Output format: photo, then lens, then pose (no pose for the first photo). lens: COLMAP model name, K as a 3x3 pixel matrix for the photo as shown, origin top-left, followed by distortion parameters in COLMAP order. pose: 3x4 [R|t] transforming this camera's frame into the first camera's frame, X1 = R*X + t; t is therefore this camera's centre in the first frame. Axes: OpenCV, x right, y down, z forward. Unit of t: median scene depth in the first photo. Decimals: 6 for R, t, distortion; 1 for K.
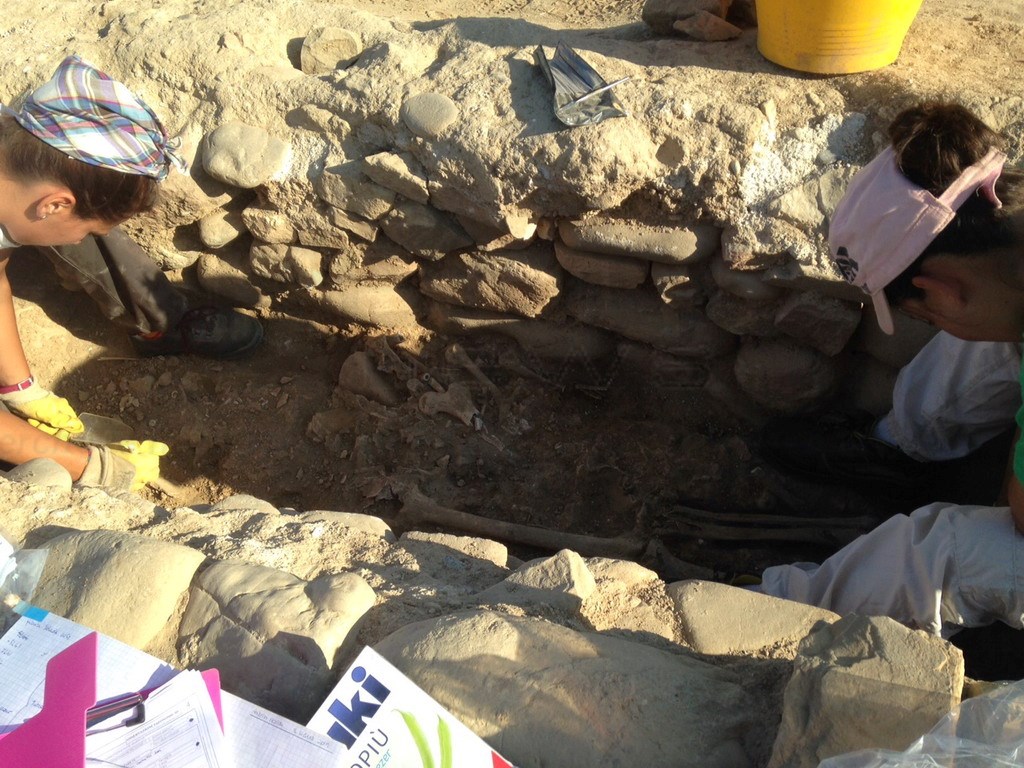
lens RADIAL K [[936.9, 0, 512.0], [0, 936.9, 384.0], [0, 0, 1]] dist [0.095740, -0.001988]
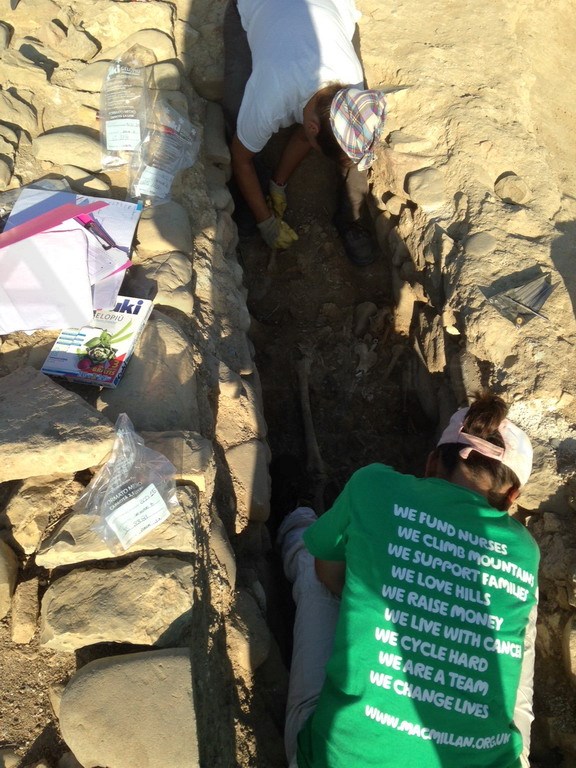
lens RADIAL K [[702.7, 0, 288.0], [0, 702.7, 384.0], [0, 0, 1]] dist [0.095740, -0.001988]
pose [[0.376992, 0.834791, -0.401249, 0.540176], [-0.813466, 0.505567, 0.287533, -0.259205], [0.442888, 0.218005, 0.869669, -0.238031]]
